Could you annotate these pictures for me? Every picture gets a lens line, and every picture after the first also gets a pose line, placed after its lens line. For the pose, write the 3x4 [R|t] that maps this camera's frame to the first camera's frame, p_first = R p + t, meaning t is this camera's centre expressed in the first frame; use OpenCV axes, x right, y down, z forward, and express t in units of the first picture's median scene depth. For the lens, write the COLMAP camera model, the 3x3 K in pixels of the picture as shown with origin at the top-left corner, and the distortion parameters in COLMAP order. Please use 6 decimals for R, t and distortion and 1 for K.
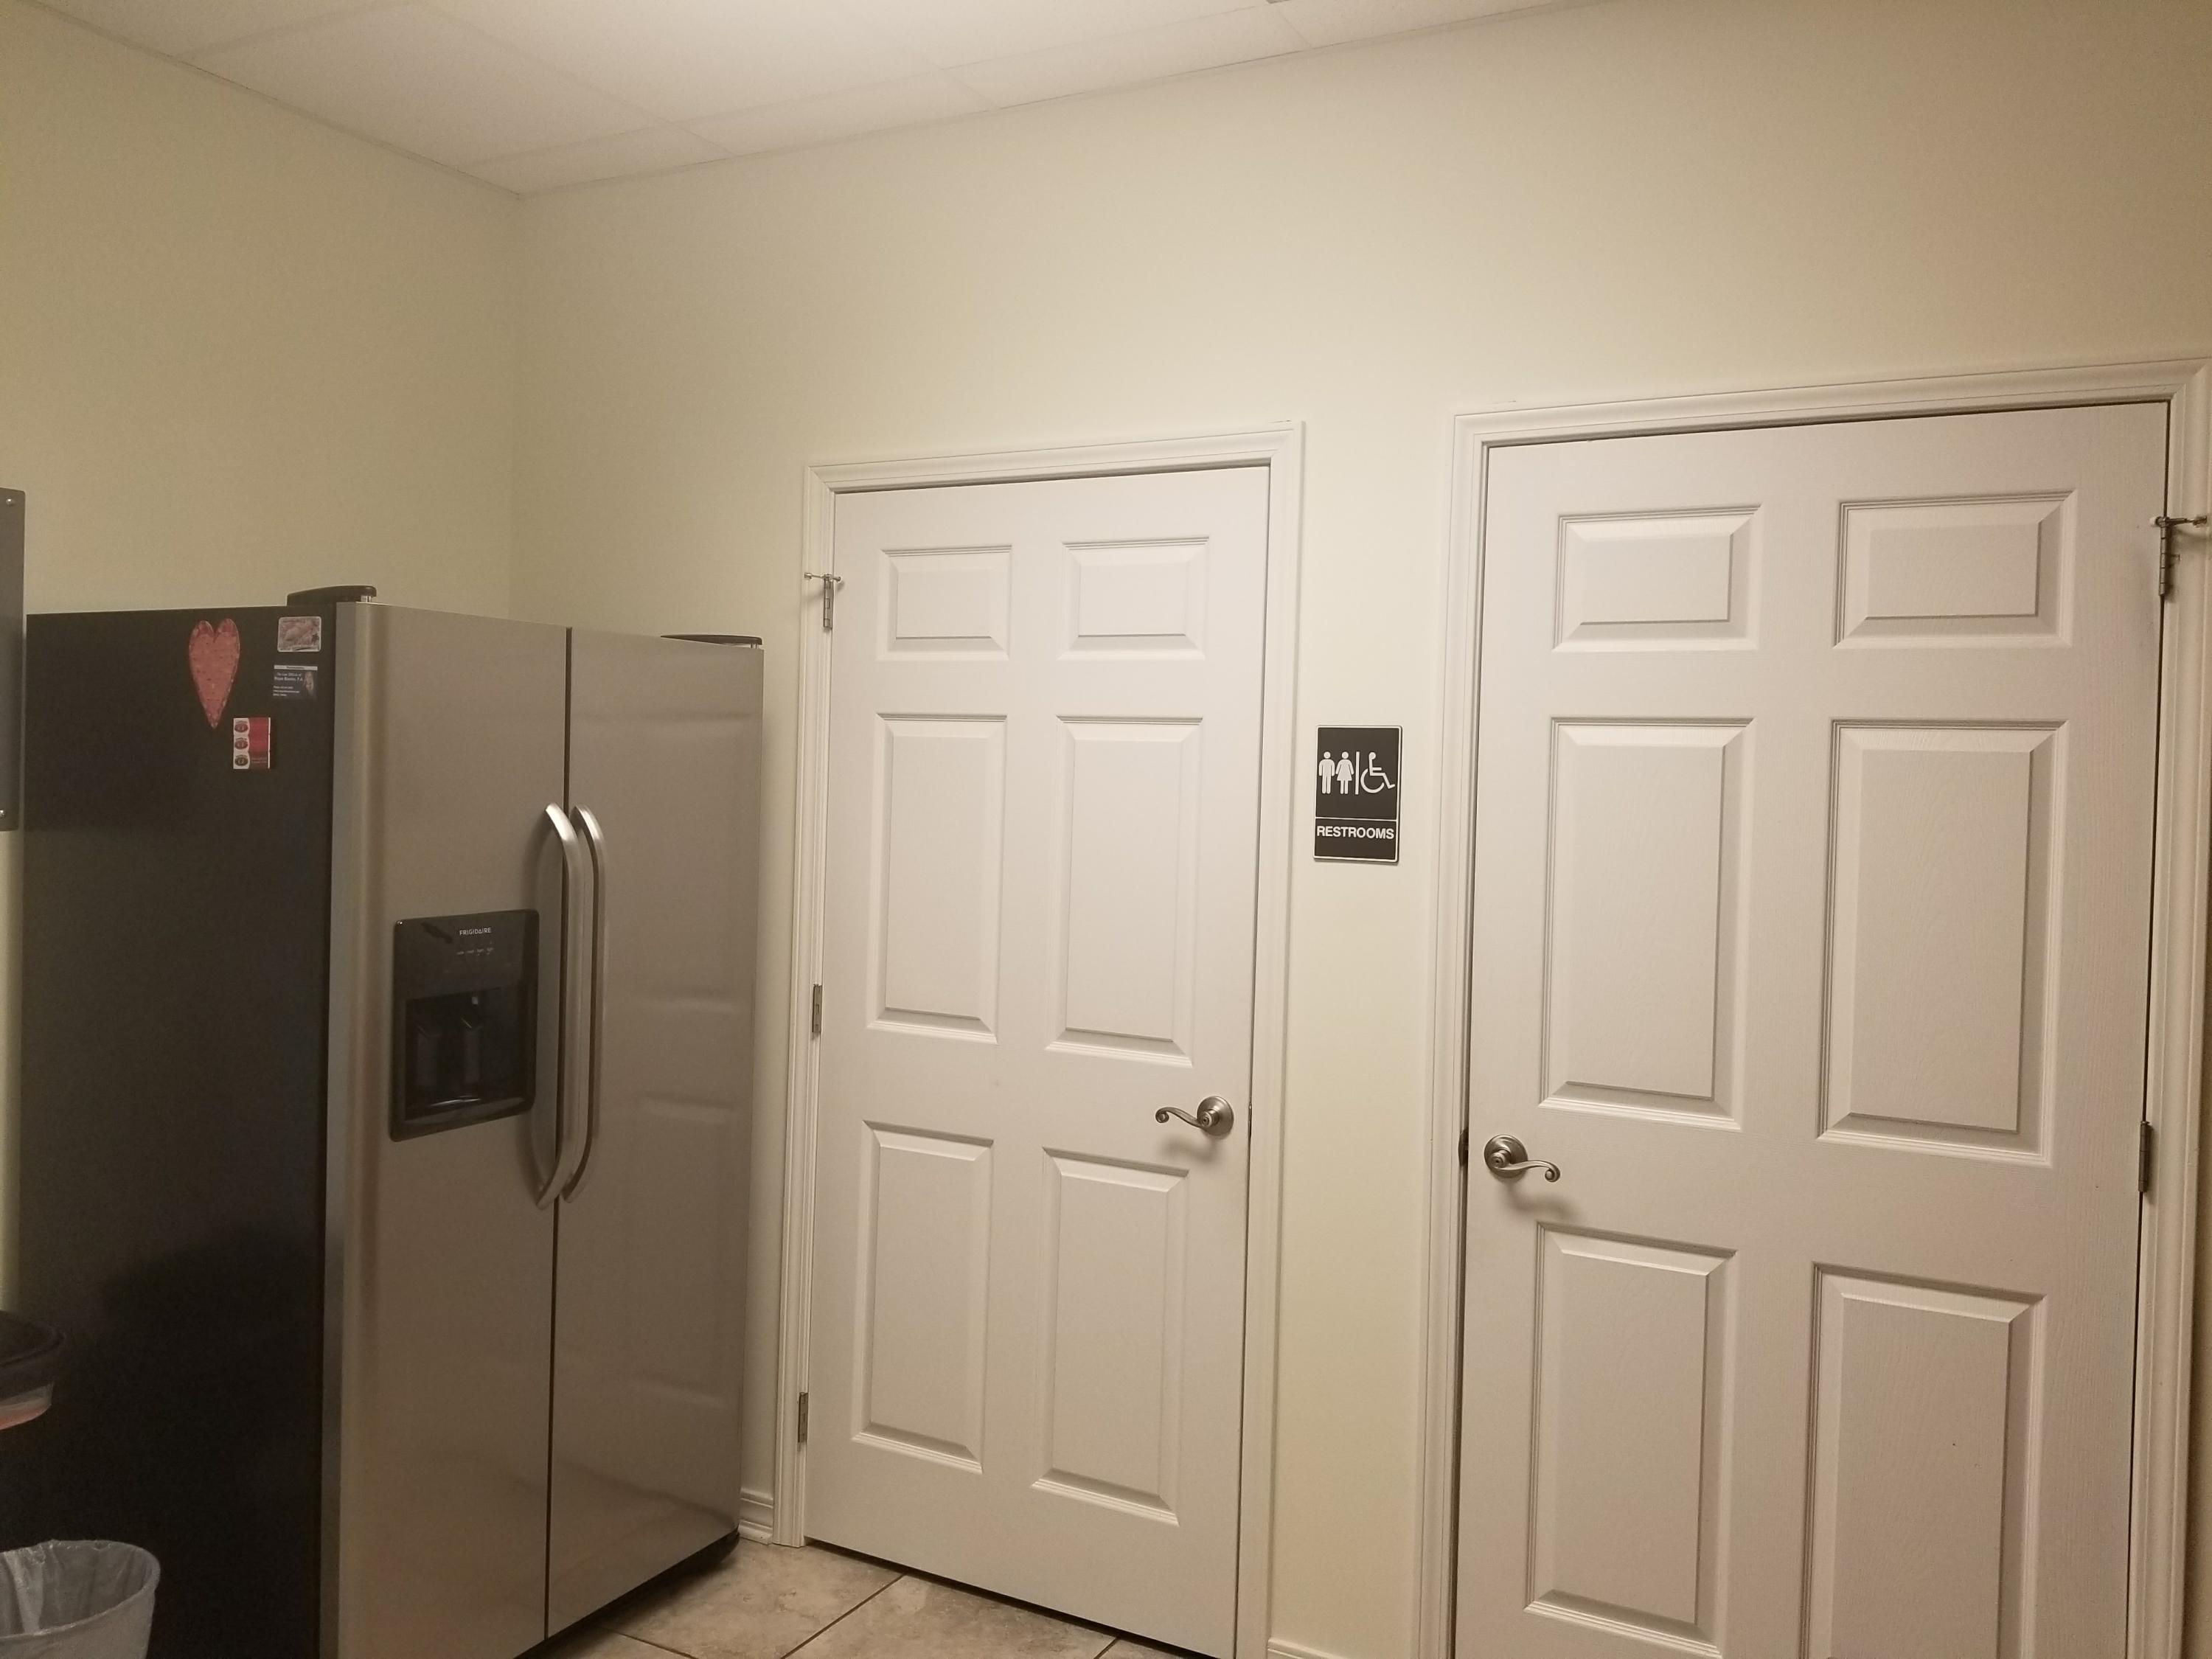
lens RADIAL K [[1667.9, 0, 1106.6], [0, 1667.9, 780.3], [0, 0, 1]] dist [-0.005458, -0.009340]
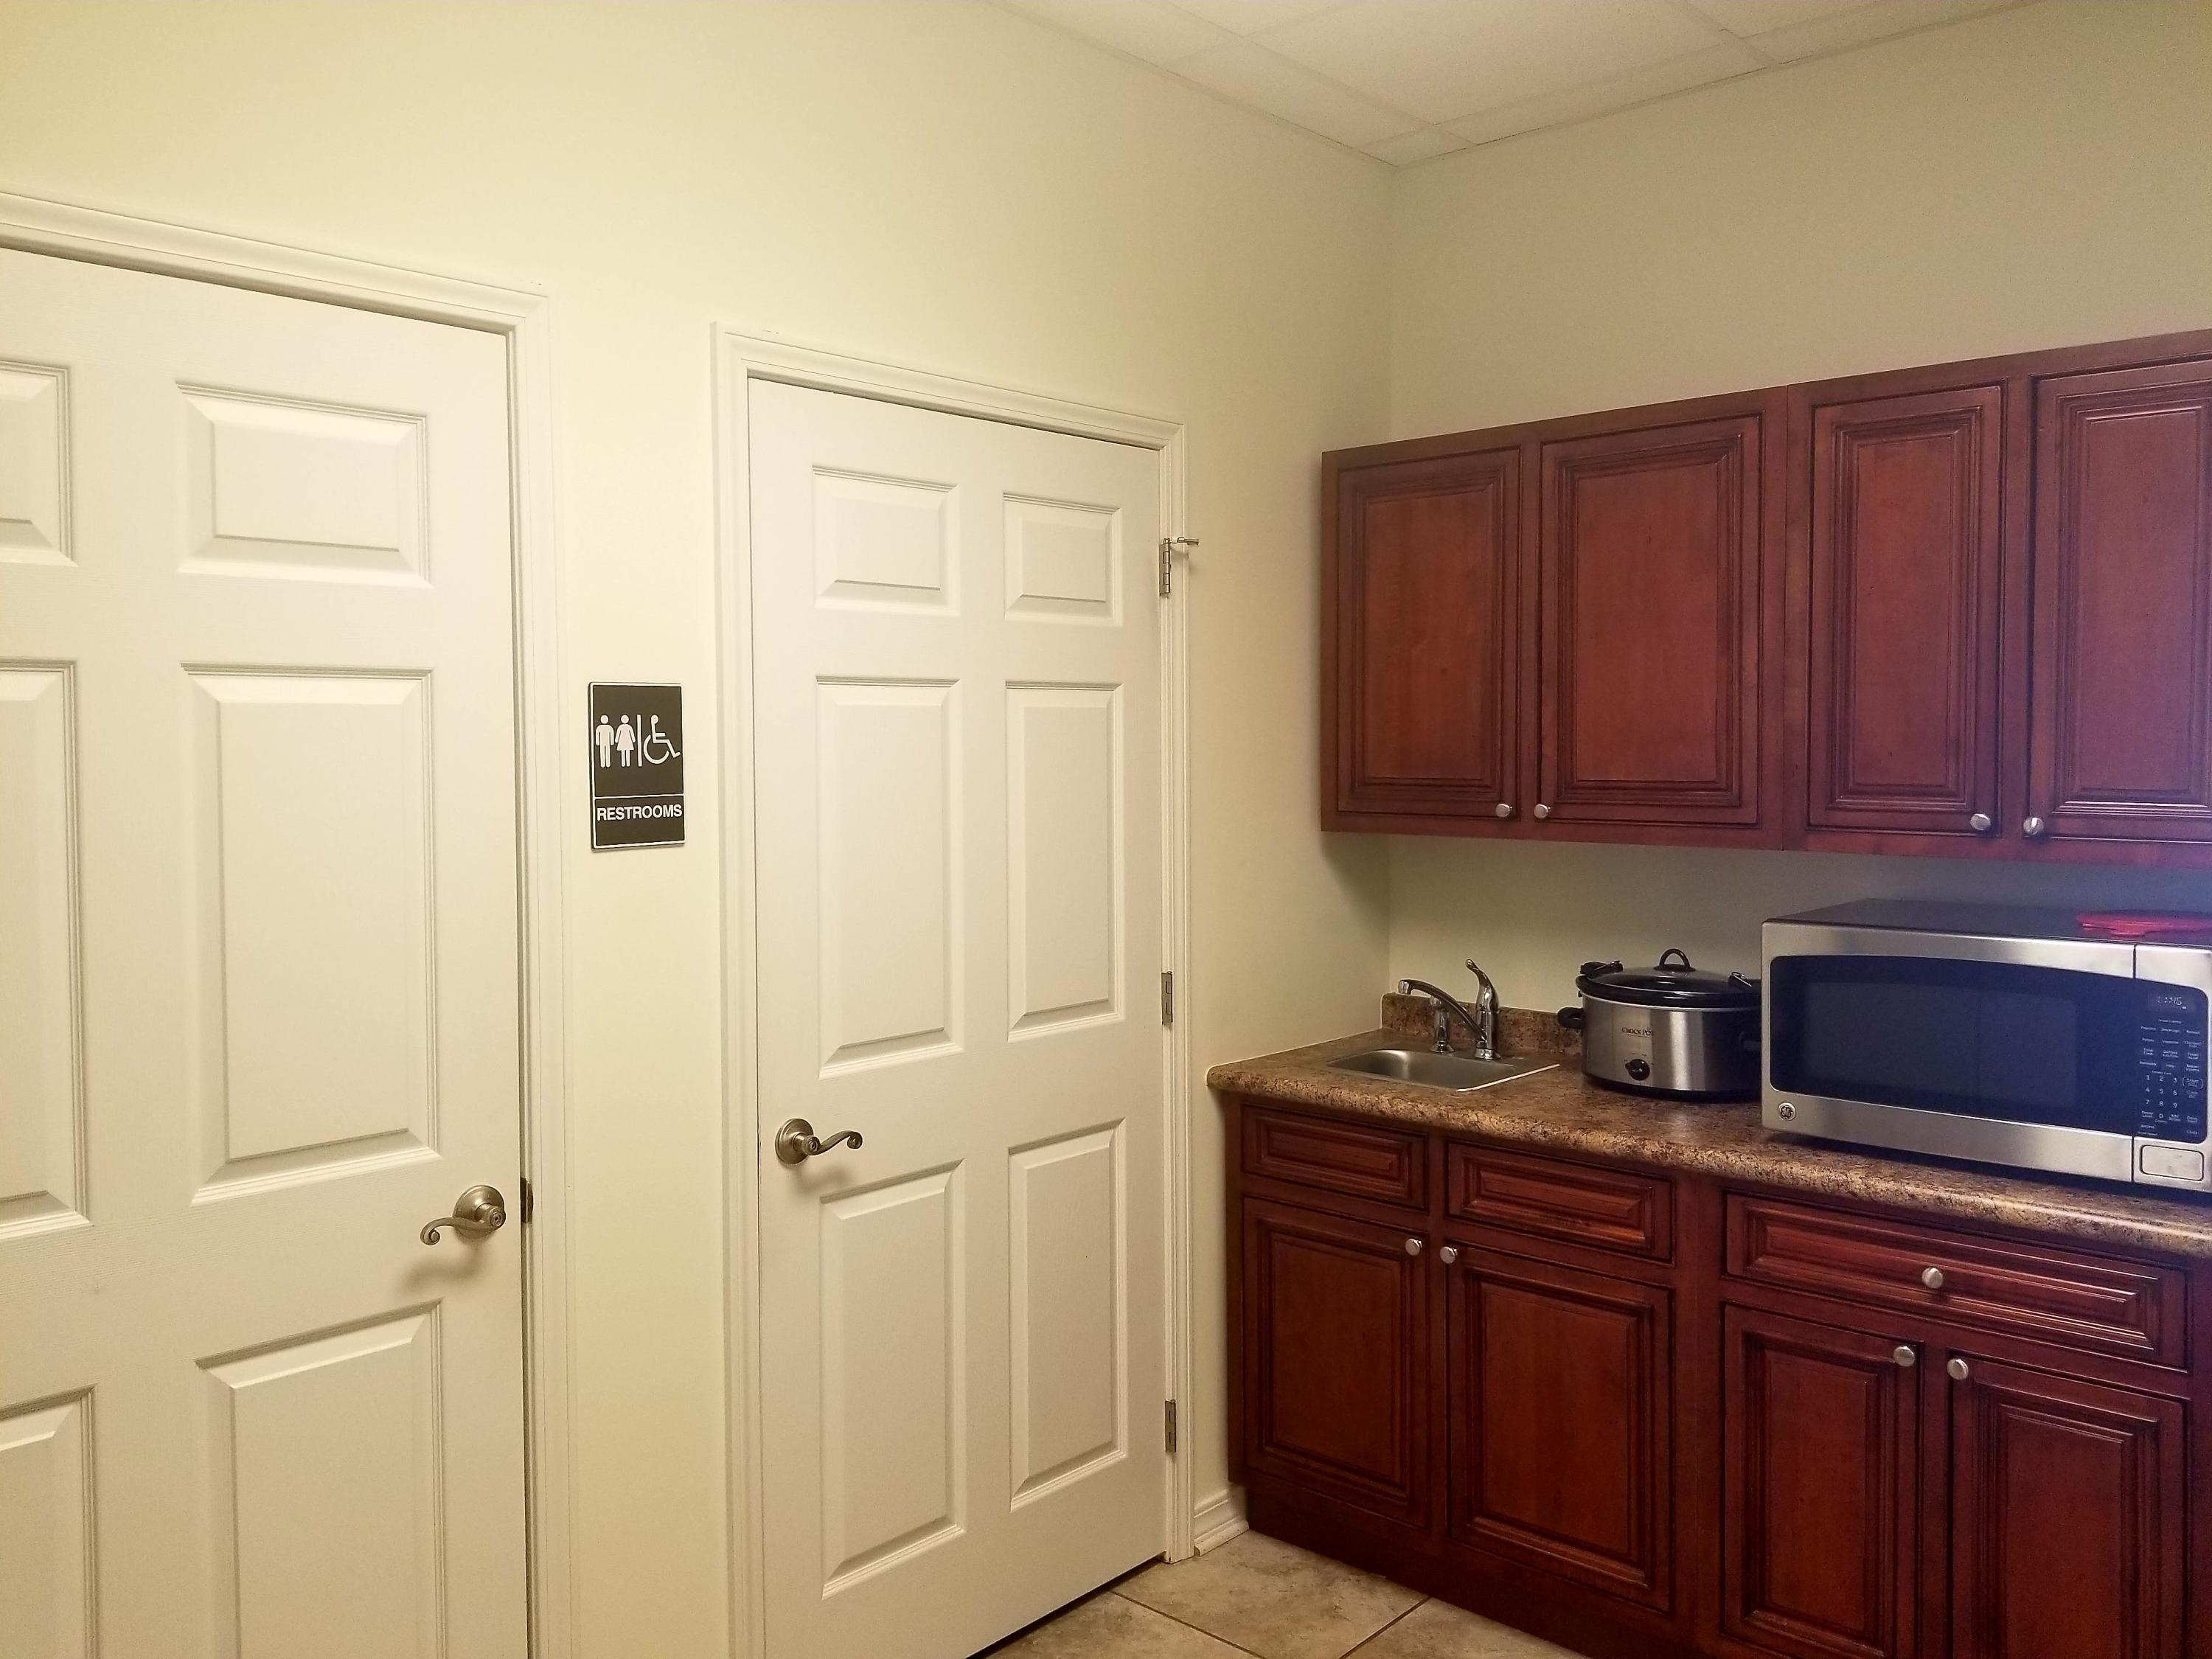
lens RADIAL K [[1730.7, 0, 1044.6], [0, 1730.7, 792.0], [0, 0, 1]] dist [0.100753, -0.238696]
pose [[0.243920, -0.062535, 0.967777, -0.638558], [0.015536, 0.998043, 0.060575, -0.028064], [-0.969671, 0.000260, 0.244415, 0.593916]]
